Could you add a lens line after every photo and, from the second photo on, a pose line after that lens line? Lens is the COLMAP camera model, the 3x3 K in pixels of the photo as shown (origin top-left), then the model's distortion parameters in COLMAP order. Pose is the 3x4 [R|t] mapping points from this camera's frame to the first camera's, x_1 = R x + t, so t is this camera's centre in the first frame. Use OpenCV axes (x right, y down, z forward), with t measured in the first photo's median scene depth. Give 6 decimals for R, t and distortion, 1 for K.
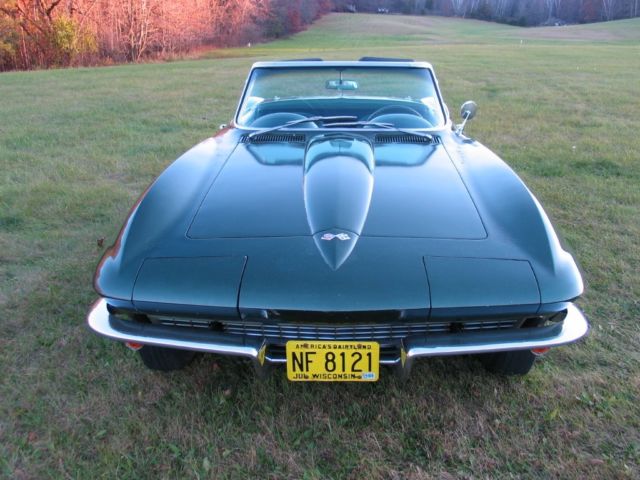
lens RADIAL K [[652.6, 0, 316.6], [0, 652.6, 226.9], [0, 0, 1]] dist [-0.192563, 0.238107]
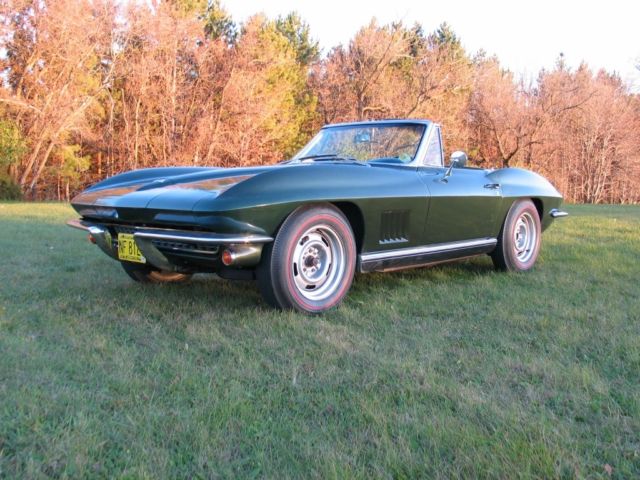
lens RADIAL K [[652.6, 0, 316.6], [0, 652.6, 226.9], [0, 0, 1]] dist [-0.192563, 0.238107]
pose [[0.750198, 0.057790, -0.658683, 1.515557], [-0.212814, 0.964269, -0.157781, 0.327370], [0.626030, 0.258544, 0.735691, 0.037820]]
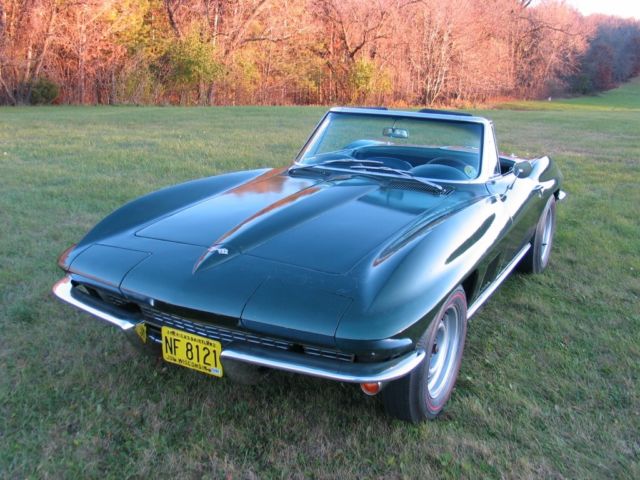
lens RADIAL K [[652.6, 0, 316.6], [0, 652.6, 226.9], [0, 0, 1]] dist [-0.192563, 0.238107]
pose [[0.894834, 0.135197, -0.425433, 0.699606], [-0.165303, 0.985640, -0.034467, -0.016287], [0.414664, 0.101168, 0.904333, -0.005800]]
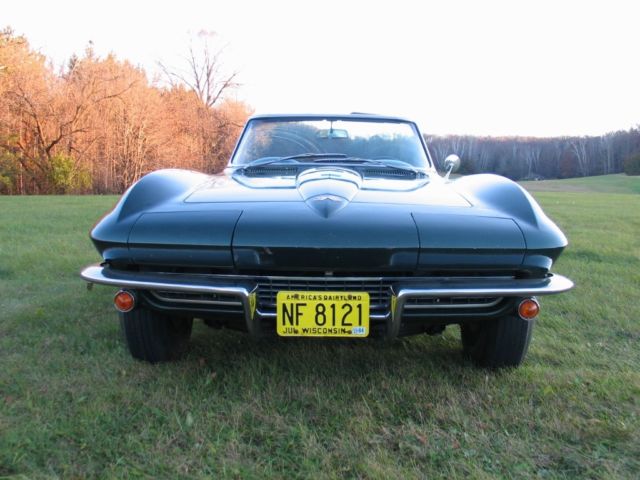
lens RADIAL K [[652.6, 0, 316.6], [0, 652.6, 226.9], [0, 0, 1]] dist [-0.192563, 0.238107]
pose [[0.999594, 0.021266, 0.018982, -0.006738], [-0.016391, 0.973612, -0.227622, 0.301186], [-0.023322, 0.227219, 0.973564, -0.007935]]
